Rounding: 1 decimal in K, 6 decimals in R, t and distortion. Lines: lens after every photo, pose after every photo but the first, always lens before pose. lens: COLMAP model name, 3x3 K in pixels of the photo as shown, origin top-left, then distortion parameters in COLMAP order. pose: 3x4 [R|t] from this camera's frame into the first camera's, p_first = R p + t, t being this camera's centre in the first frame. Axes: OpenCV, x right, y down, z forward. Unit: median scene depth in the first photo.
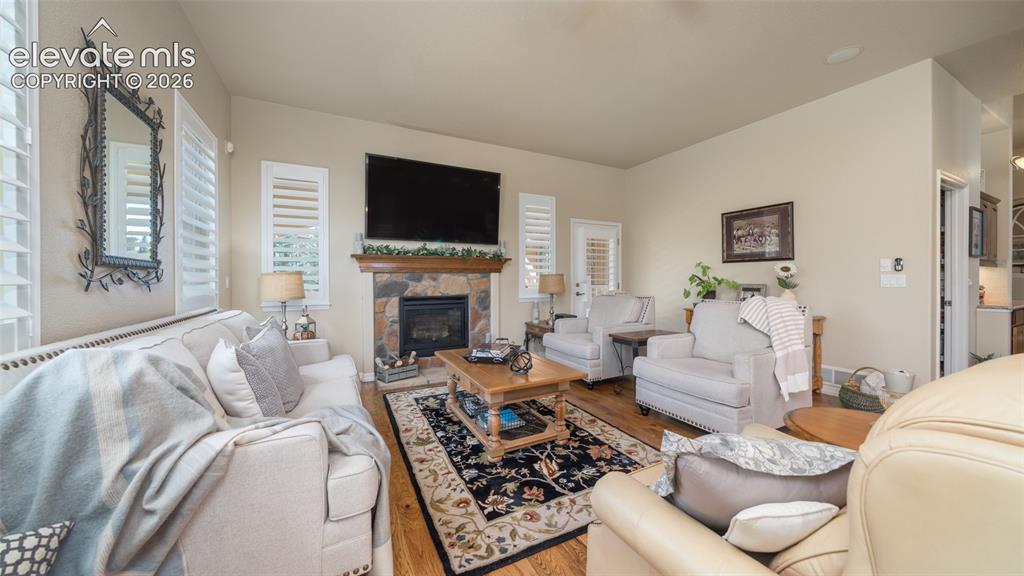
lens RADIAL K [[360.9, 0, 516.1], [0, 360.9, 282.7], [0, 0, 1]] dist [-0.004710, -0.000379]
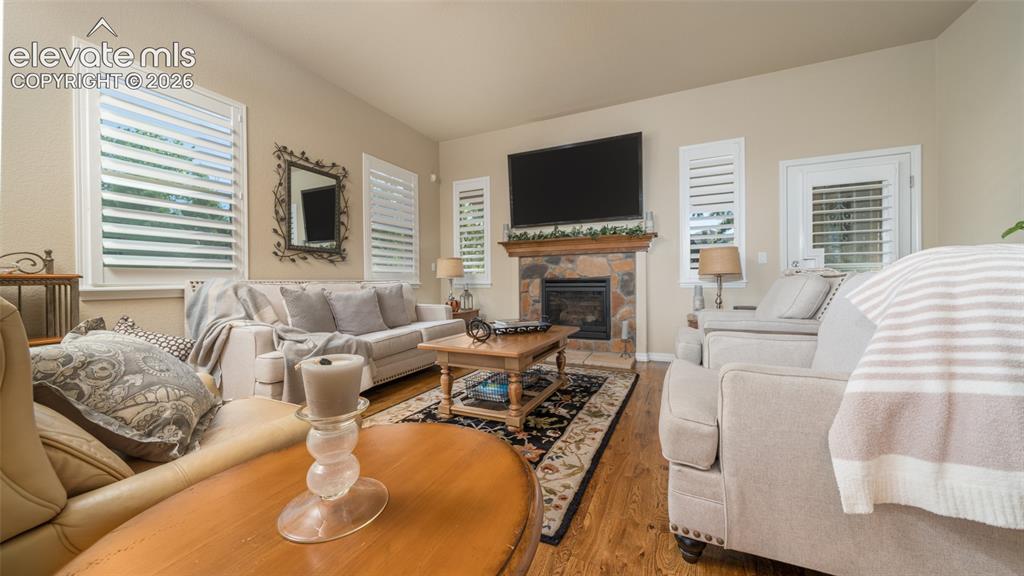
lens RADIAL K [[360.9, 0, 515.0], [0, 360.9, 286.6], [0, 0, 1]] dist [-0.004710, -0.000379]
pose [[0.591637, 0.009334, -0.806150, 0.516803], [-0.003568, 0.999953, 0.008960, 0.055223], [0.806196, -0.002425, 0.591643, 0.302447]]
